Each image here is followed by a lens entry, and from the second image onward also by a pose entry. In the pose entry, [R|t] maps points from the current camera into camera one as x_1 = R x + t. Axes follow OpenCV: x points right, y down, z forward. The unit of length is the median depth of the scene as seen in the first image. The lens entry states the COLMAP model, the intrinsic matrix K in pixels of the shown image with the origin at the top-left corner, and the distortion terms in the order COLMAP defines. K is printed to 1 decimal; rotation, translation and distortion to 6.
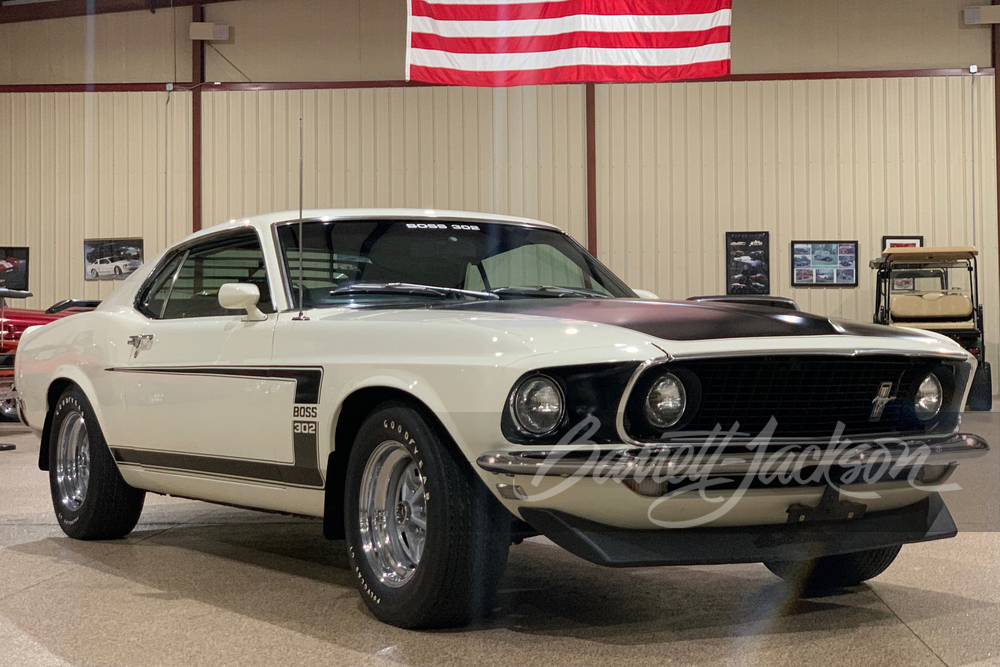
lens RADIAL K [[1568.6, 0, 503.3], [0, 1568.6, 328.9], [0, 0, 1]] dist [0.165269, 0.000000]
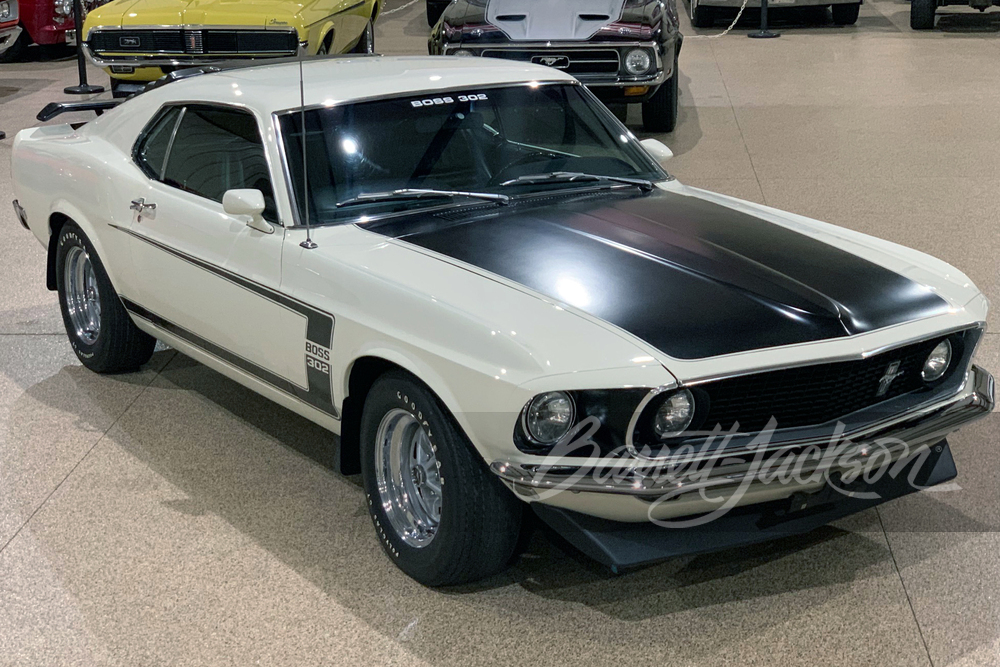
lens RADIAL K [[1653.1, 0, 495.2], [0, 1653.1, 336.9], [0, 0, 1]] dist [0.178873, 0.000000]
pose [[0.999909, -0.008124, -0.010740, -0.000768], [0.010916, 0.956007, 0.293142, -0.269521], [0.007886, -0.293233, 0.956009, -0.011736]]
